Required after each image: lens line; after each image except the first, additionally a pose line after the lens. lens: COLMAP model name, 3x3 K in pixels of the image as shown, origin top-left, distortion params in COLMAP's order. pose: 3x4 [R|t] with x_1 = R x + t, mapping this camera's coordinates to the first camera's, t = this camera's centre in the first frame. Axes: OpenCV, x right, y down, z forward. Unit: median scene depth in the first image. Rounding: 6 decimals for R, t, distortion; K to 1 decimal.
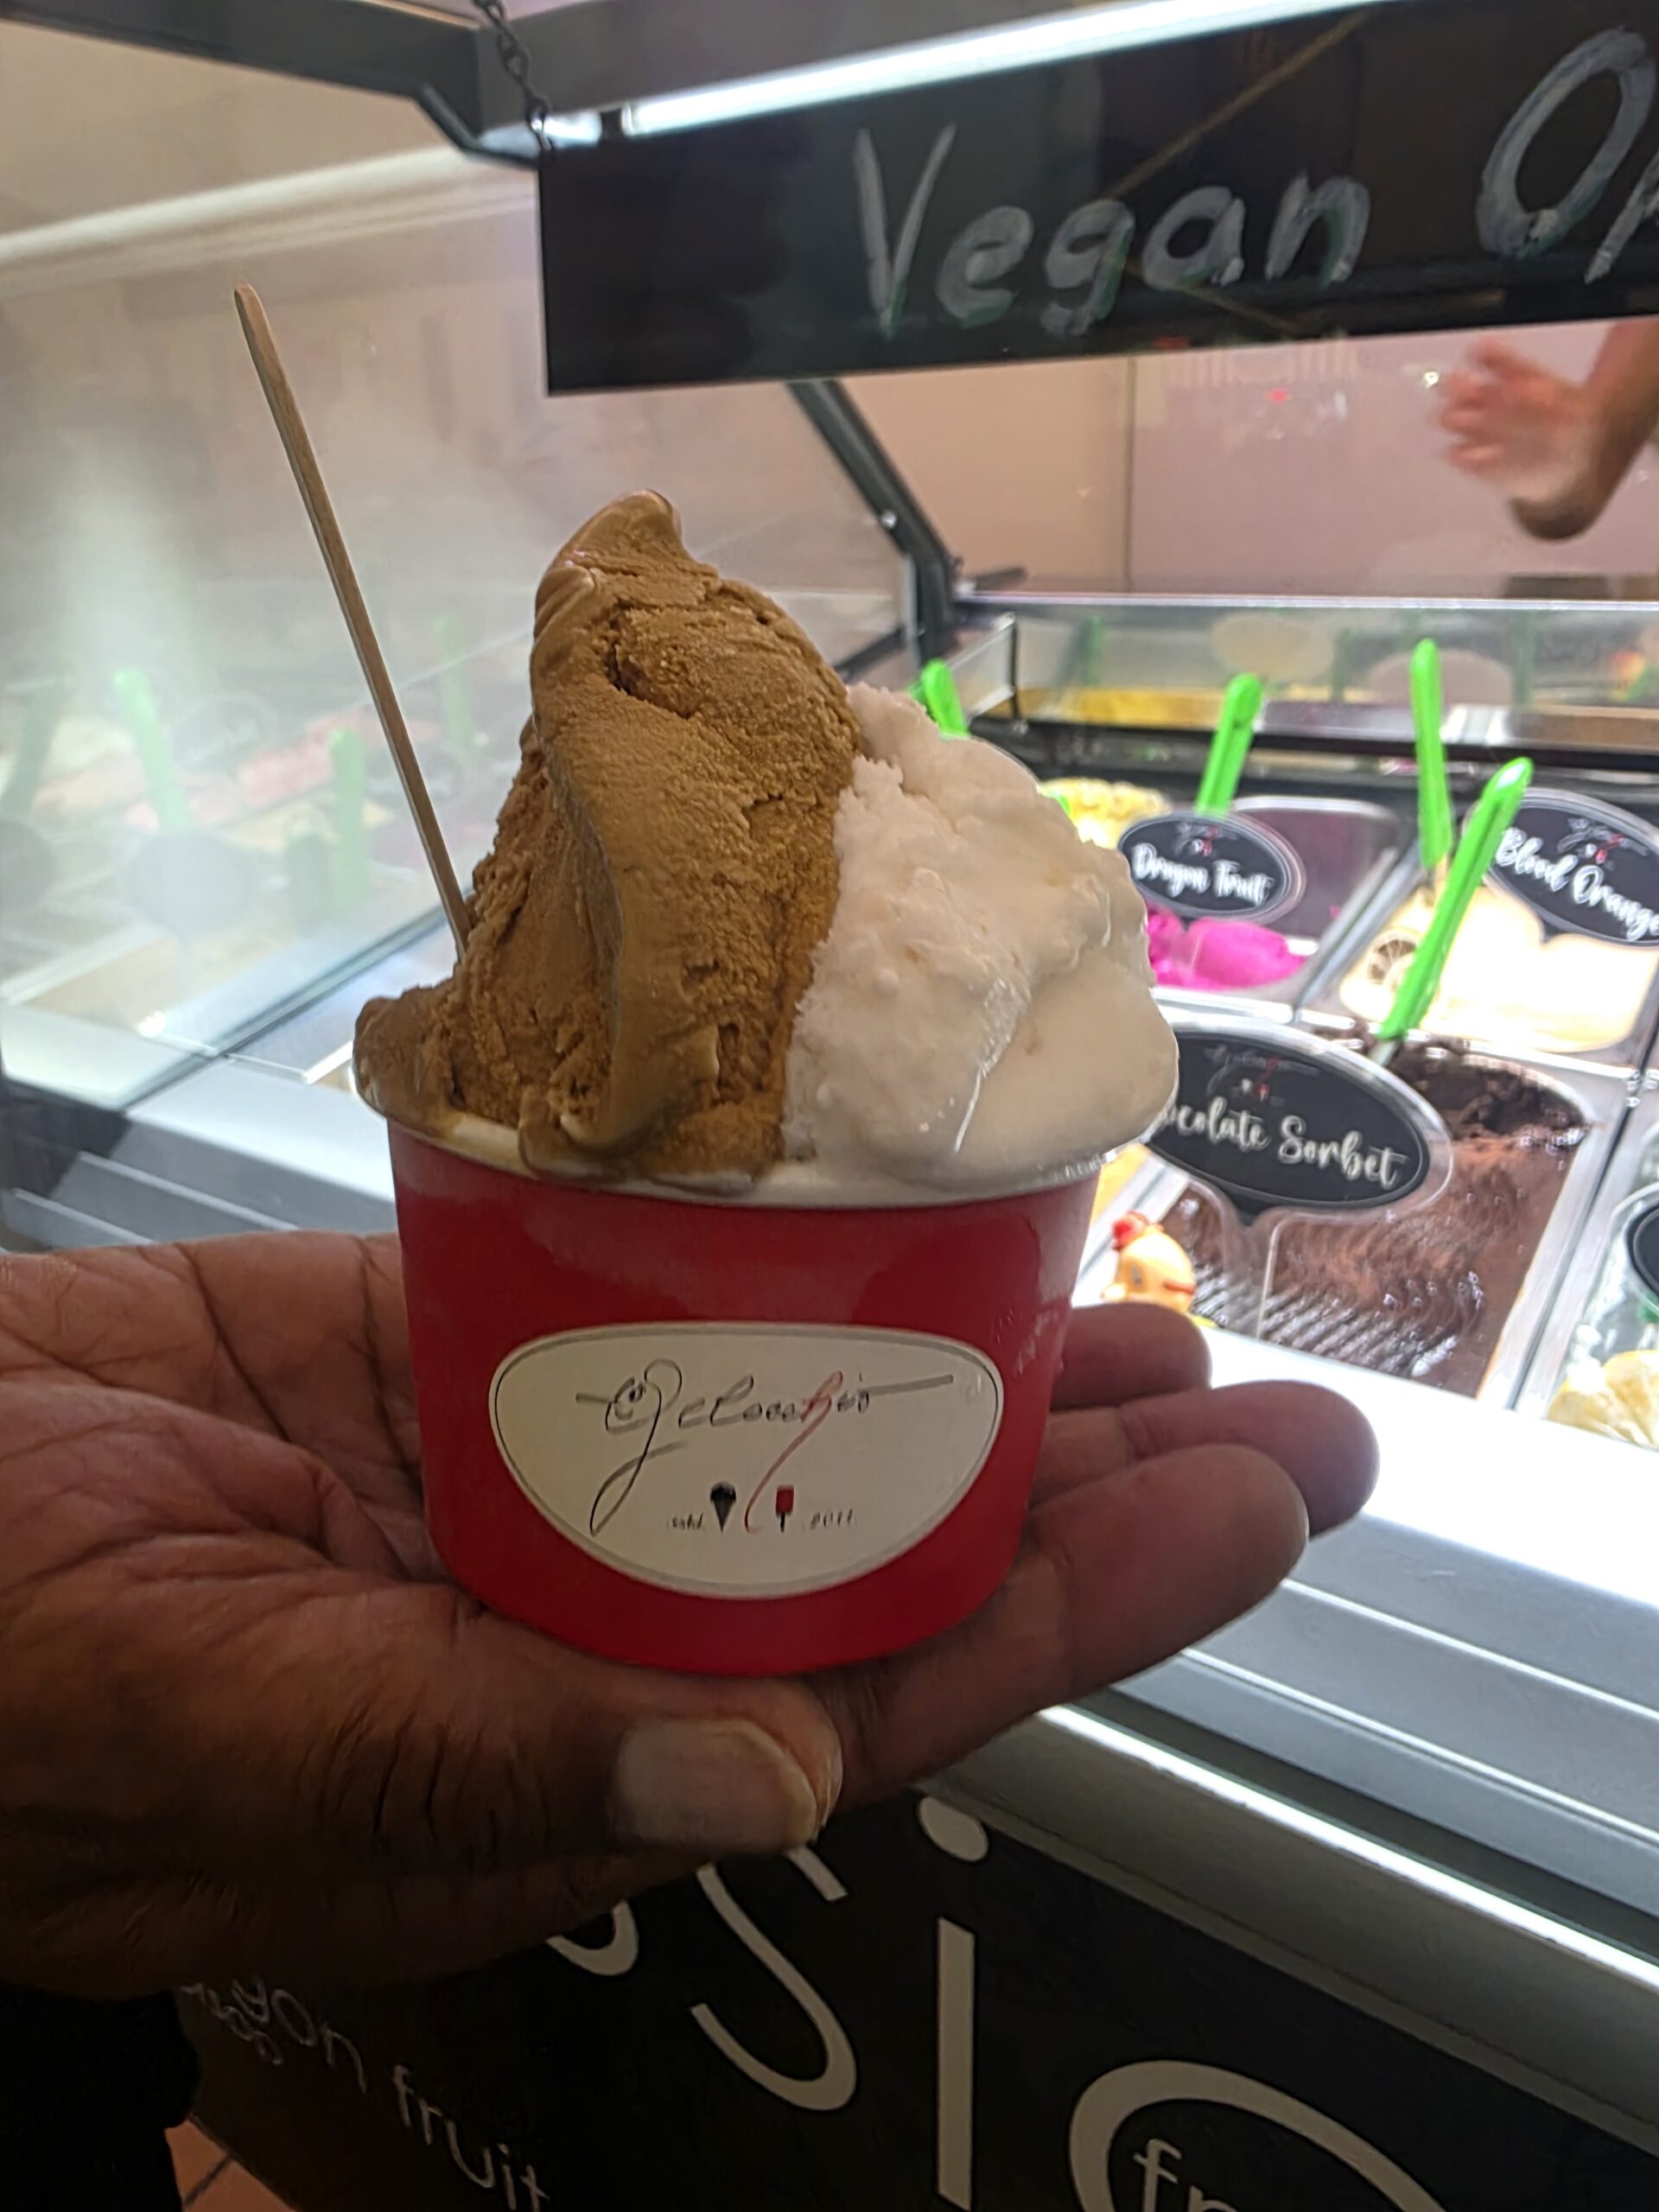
lens RADIAL K [[1479.7, 0, 824.4], [0, 1479.7, 1020.2], [0, 0, 1]] dist [-0.000976, -0.000463]
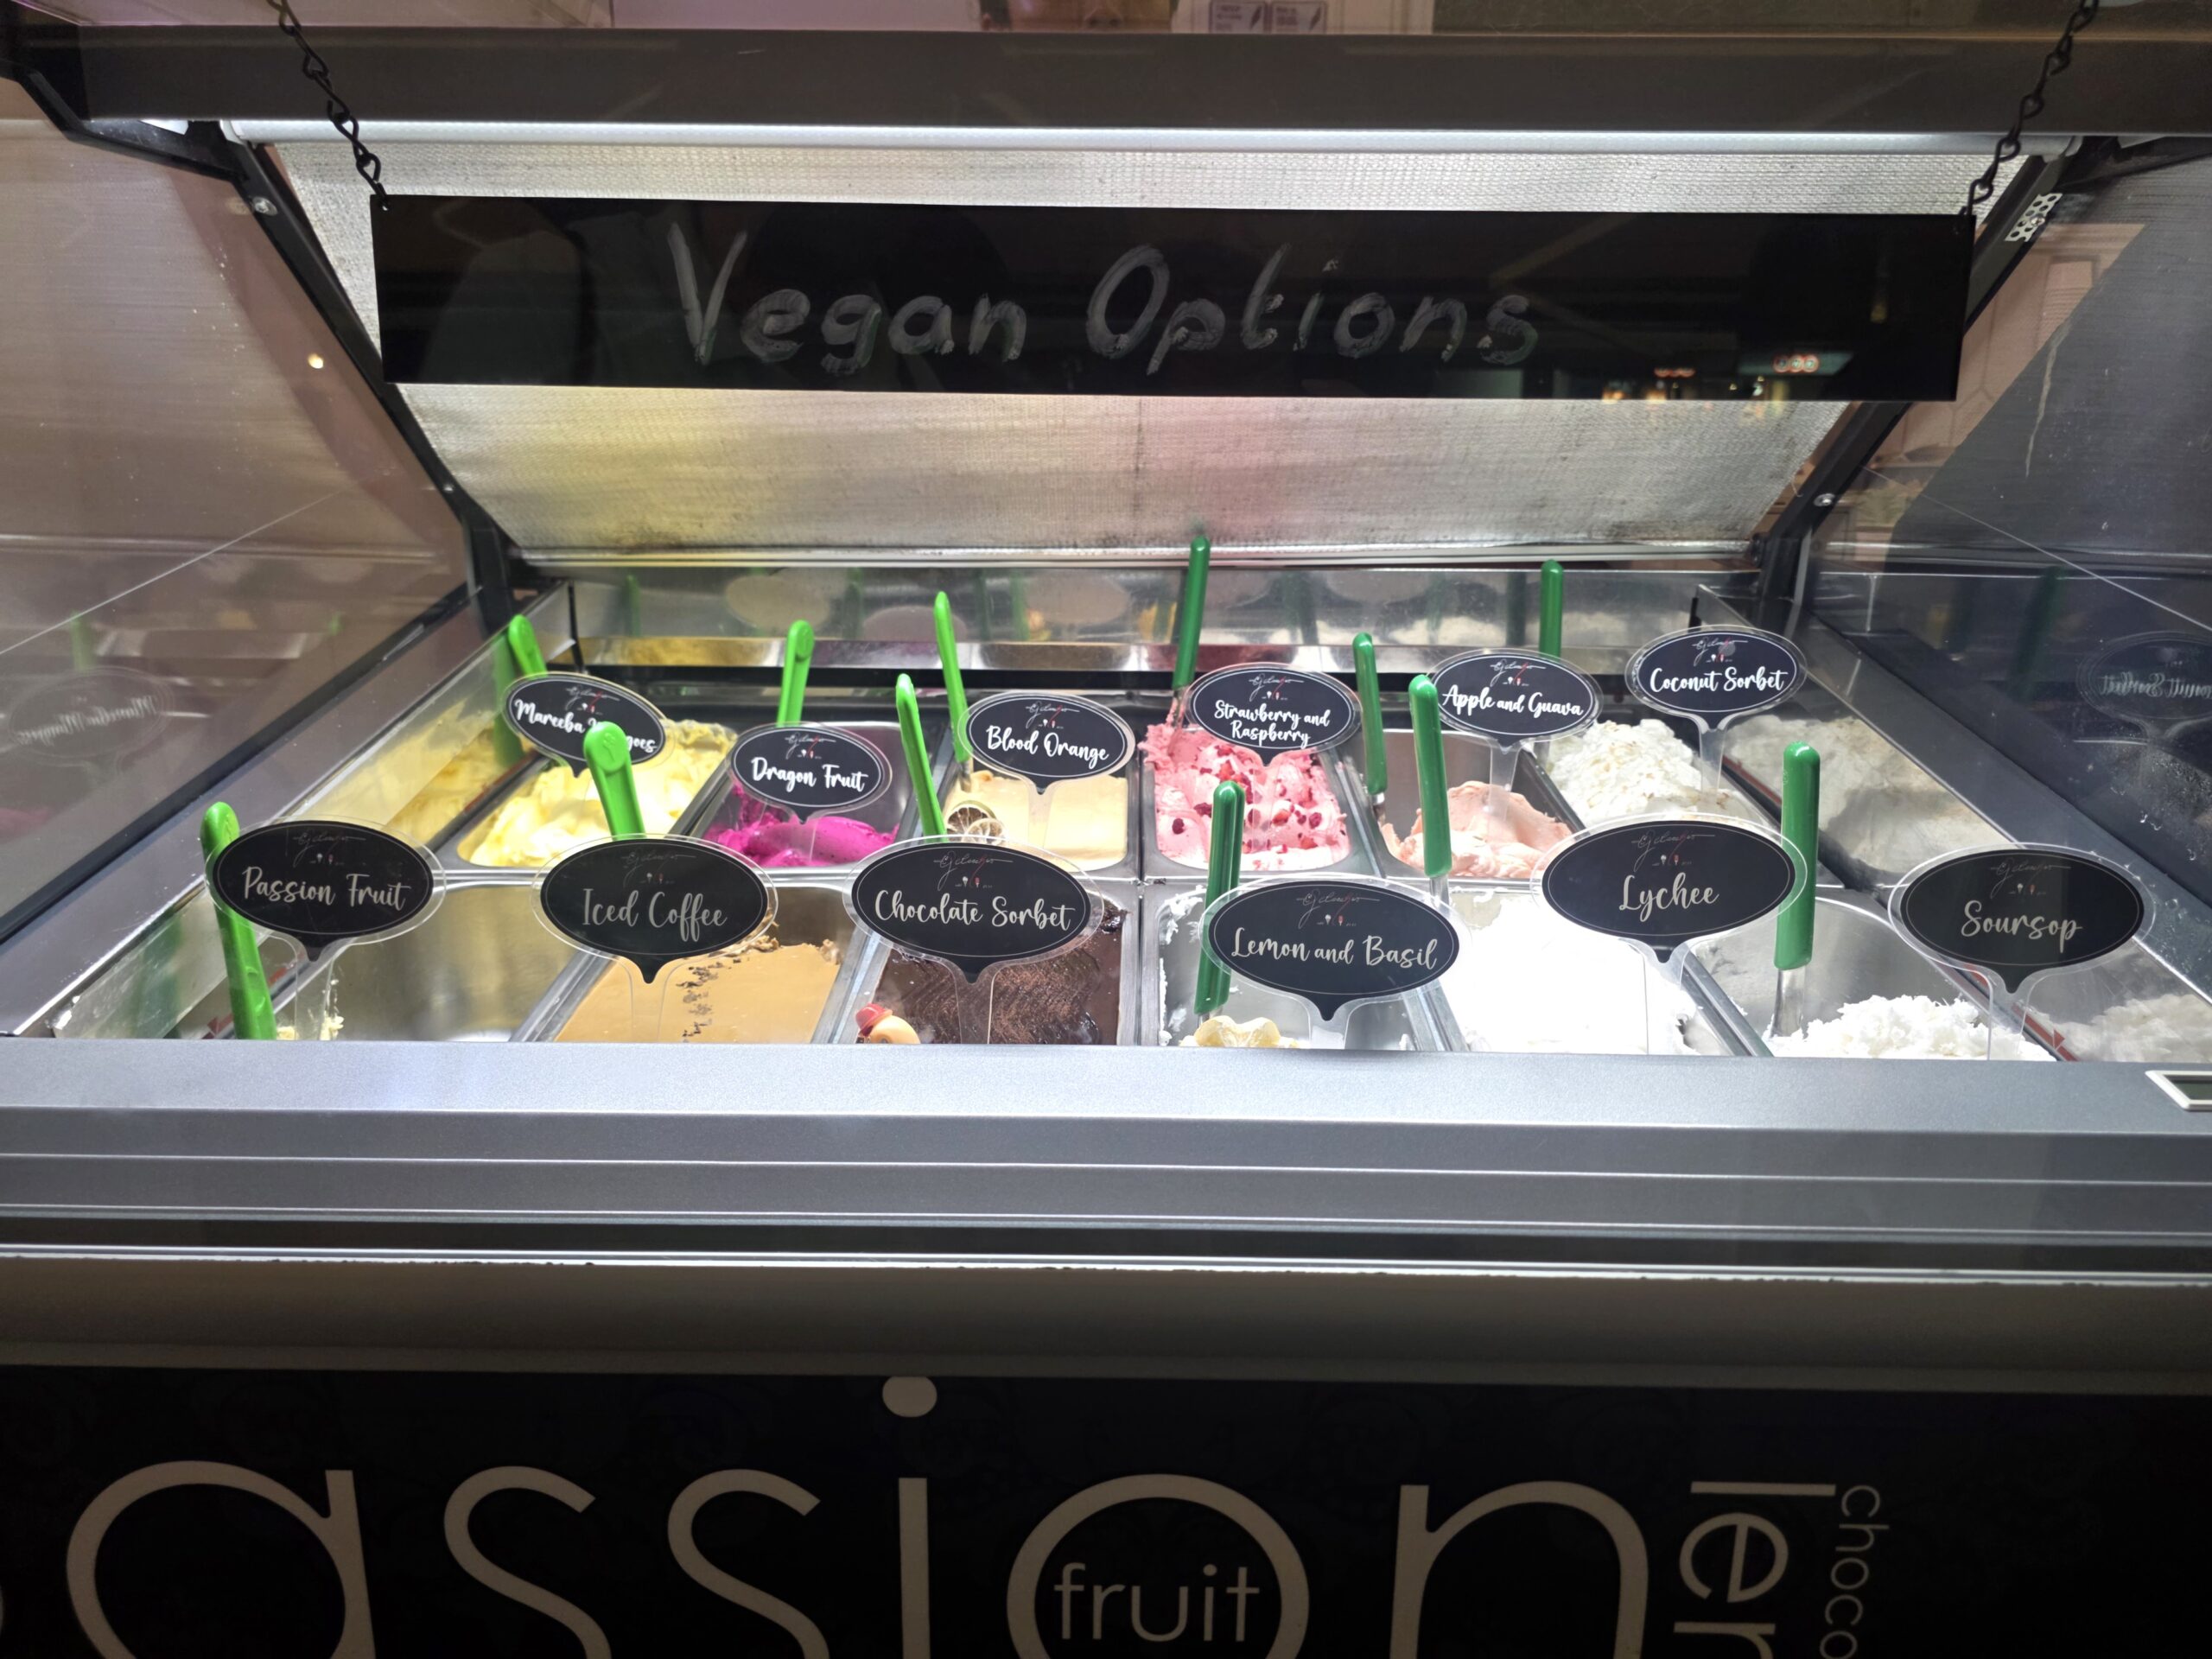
lens RADIAL K [[1450.0, 0, 1106.0], [0, 1450.0, 829.5], [0, 0, 1]] dist [0.073109, -0.088363]
pose [[0.835062, -0.099317, 0.541118, -0.363163], [0.154155, 0.986410, -0.056848, 0.097995], [-0.528118, 0.130888, 0.839023, -0.268916]]
